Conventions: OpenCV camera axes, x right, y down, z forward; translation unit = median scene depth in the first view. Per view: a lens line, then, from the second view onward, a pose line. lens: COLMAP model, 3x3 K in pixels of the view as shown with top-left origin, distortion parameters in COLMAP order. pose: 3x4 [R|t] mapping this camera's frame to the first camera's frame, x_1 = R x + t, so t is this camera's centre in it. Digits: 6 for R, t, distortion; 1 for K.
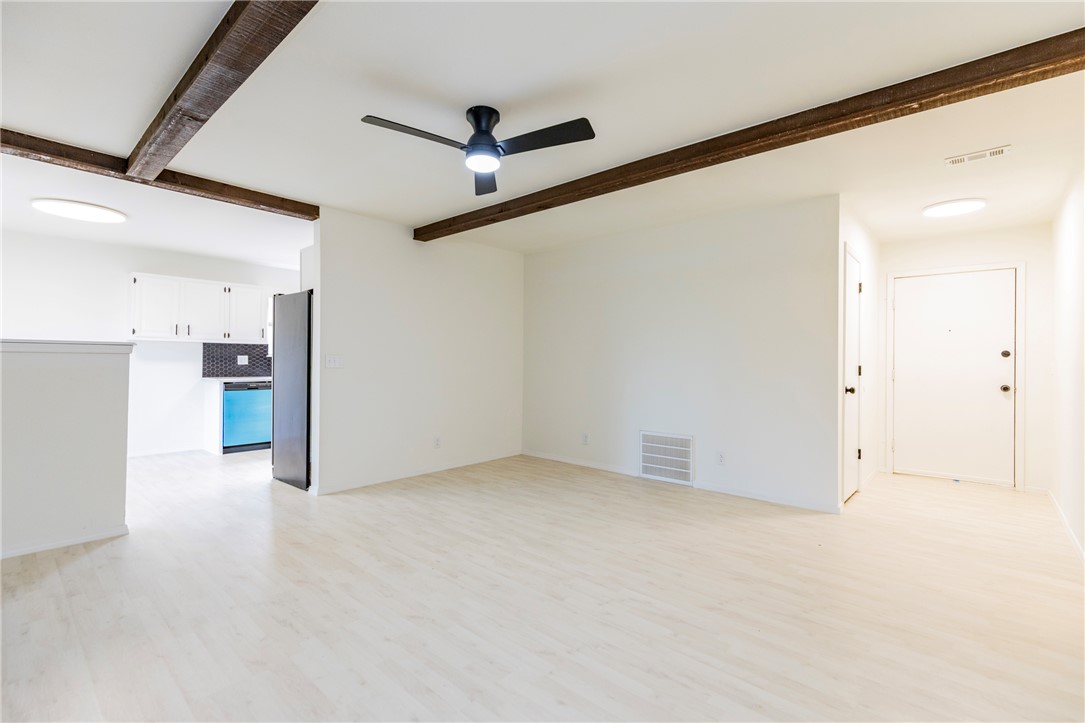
lens RADIAL K [[485.0, 0, 547.6], [0, 485.0, 365.4], [0, 0, 1]] dist [0.002751, -0.000179]
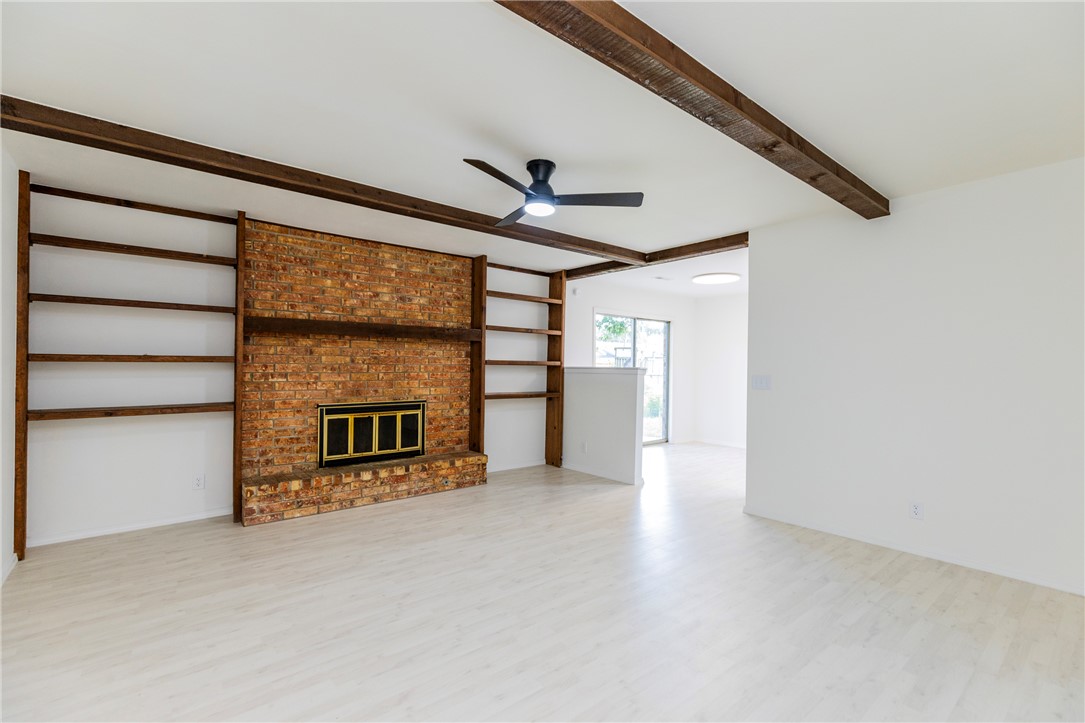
lens RADIAL K [[485.0, 0, 547.6], [0, 485.0, 365.4], [0, 0, 1]] dist [0.002751, -0.000179]
pose [[-0.143898, -0.010570, -0.989536, 0.971909], [-0.019703, 0.999775, -0.007814, -0.042697], [0.989396, 0.018373, -0.144074, 1.174791]]
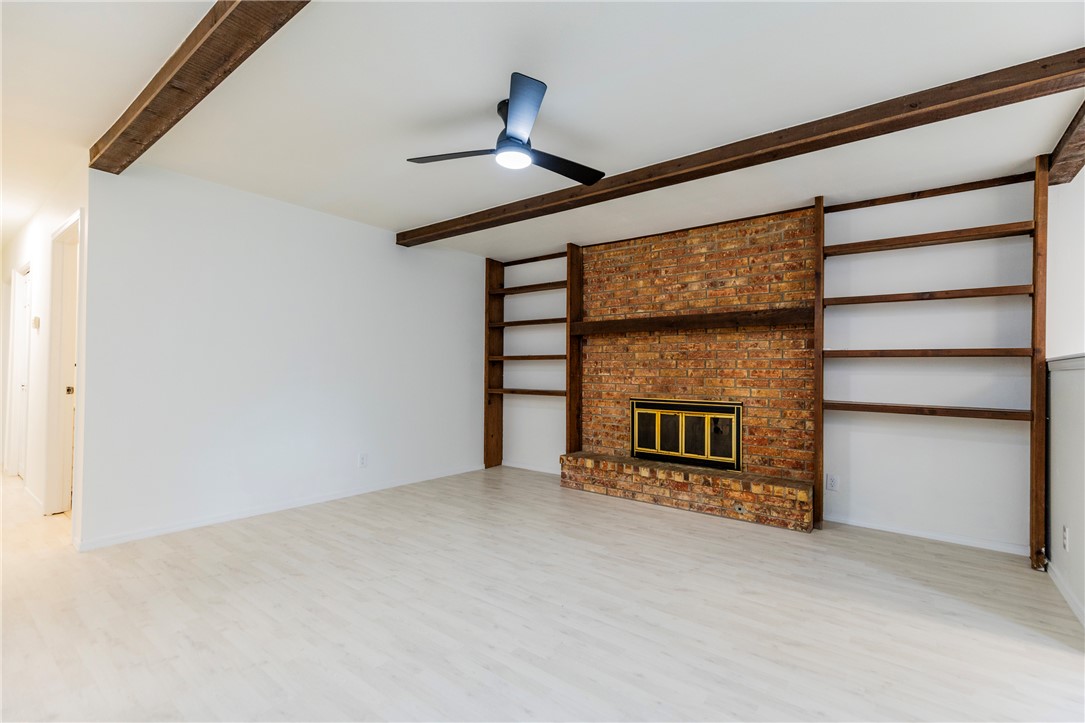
lens RADIAL K [[485.0, 0, 547.6], [0, 485.0, 365.4], [0, 0, 1]] dist [0.002751, -0.000179]
pose [[-0.997165, -0.022844, -0.071694, -0.142616], [-0.022532, 0.999733, -0.005157, -0.009084], [0.071793, -0.003527, -0.997413, 1.941479]]
